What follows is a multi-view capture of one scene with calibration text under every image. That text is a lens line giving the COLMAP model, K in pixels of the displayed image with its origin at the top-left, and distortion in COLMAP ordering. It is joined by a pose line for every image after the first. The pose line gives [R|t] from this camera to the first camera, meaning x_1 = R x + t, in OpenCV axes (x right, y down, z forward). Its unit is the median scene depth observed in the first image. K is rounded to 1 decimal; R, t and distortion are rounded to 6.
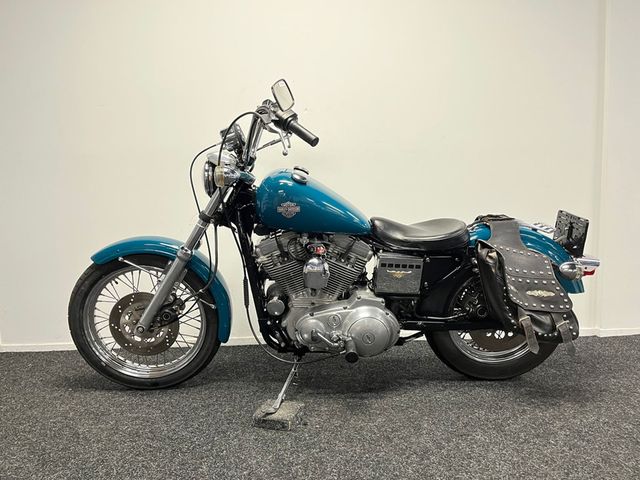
lens RADIAL K [[479.6, 0, 320.0], [0, 479.6, 240.0], [0, 0, 1]] dist [0.061957, -0.074180]
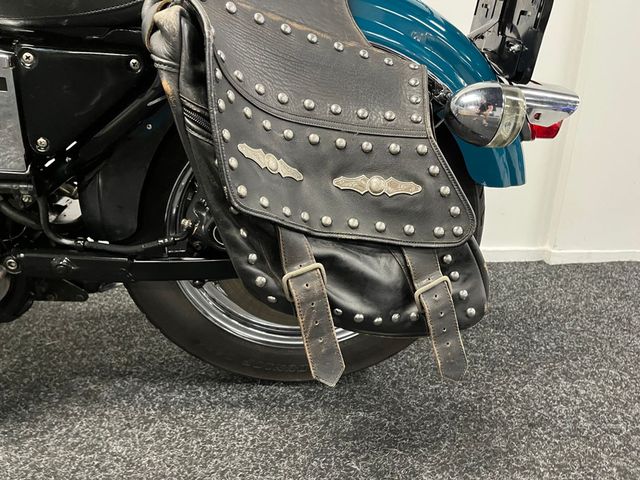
lens RADIAL K [[489.3, 0, 320.0], [0, 489.3, 240.0], [0, 0, 1]] dist [0.021227, -0.006123]
pose [[0.997116, 0.022129, 0.072593, 0.374968], [-0.038491, 0.971848, 0.232444, 0.069836], [-0.065405, -0.234567, 0.969897, 0.658086]]
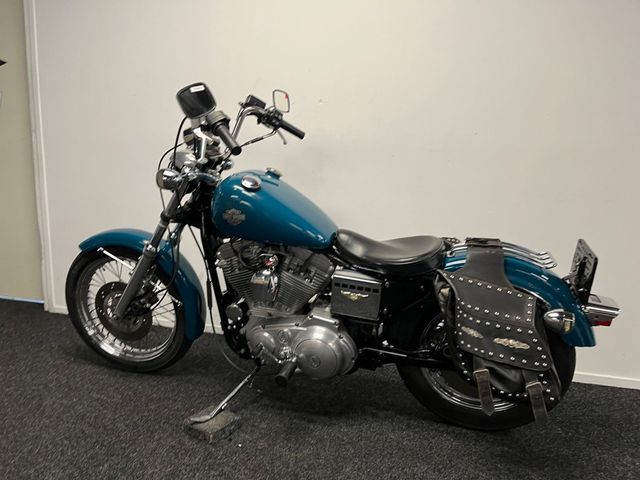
lens RADIAL K [[479.6, 0, 320.0], [0, 479.6, 240.0], [0, 0, 1]] dist [0.061957, -0.074180]
pose [[0.954262, 0.092208, -0.284397, 0.341608], [-0.075136, 0.994686, 0.070390, -0.090087], [0.289376, -0.045803, 0.956119, 0.127233]]
